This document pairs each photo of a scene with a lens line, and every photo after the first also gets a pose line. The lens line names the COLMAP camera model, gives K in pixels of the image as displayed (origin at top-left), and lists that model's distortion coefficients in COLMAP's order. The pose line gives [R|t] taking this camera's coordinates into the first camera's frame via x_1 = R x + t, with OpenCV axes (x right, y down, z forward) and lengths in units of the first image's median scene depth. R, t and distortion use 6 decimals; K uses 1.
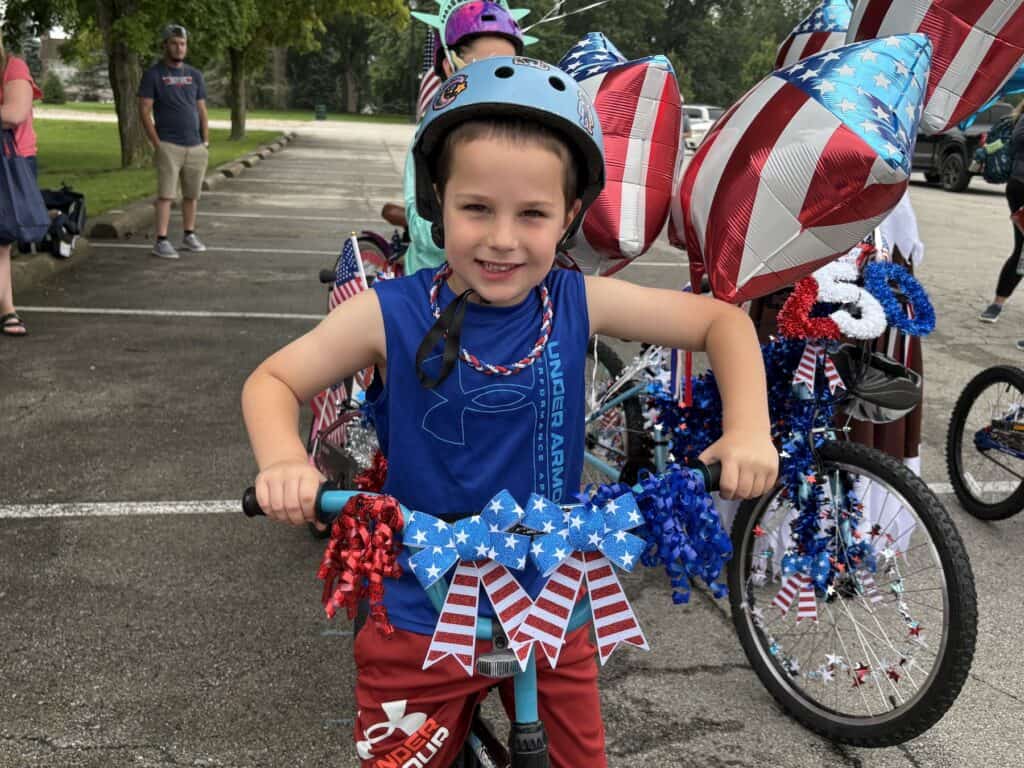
lens RADIAL K [[1017.5, 0, 512.0], [0, 1017.5, 384.0], [0, 0, 1]] dist [-0.005570, 0.040265]
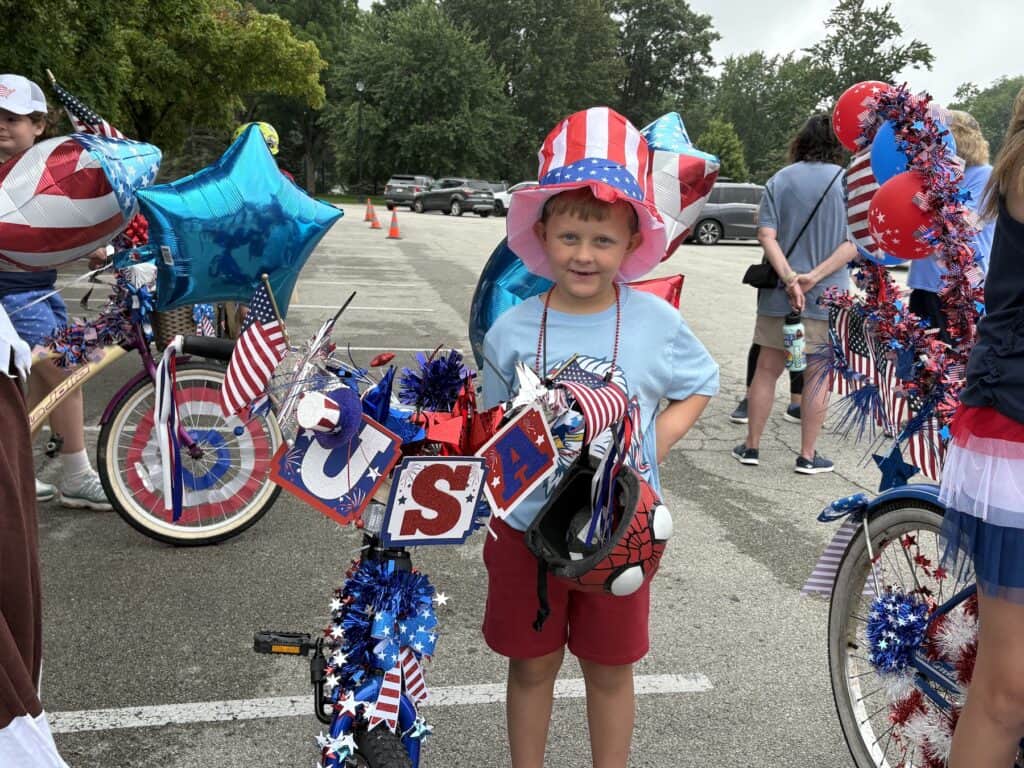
lens RADIAL K [[1017.5, 0, 512.0], [0, 1017.5, 384.0], [0, 0, 1]] dist [-0.005570, 0.040265]
pose [[0.999836, -0.006089, 0.017075, 0.097979], [0.007370, 0.997083, -0.075973, -0.010830], [-0.016562, 0.076086, 0.996964, 0.058746]]
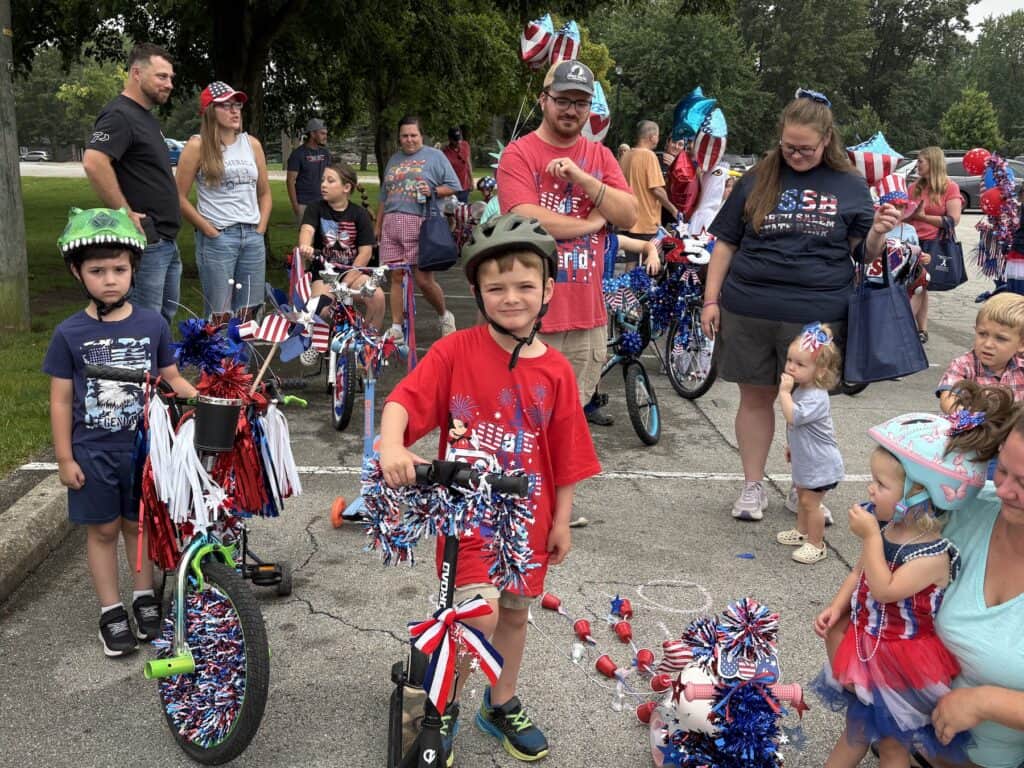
lens RADIAL K [[1017.5, 0, 512.0], [0, 1017.5, 384.0], [0, 0, 1]] dist [-0.005570, 0.040265]
pose [[0.979852, 0.024257, -0.198244, 0.042866], [-0.033984, 0.998372, -0.045812, 0.050246], [0.196810, 0.051626, 0.979081, -0.220735]]
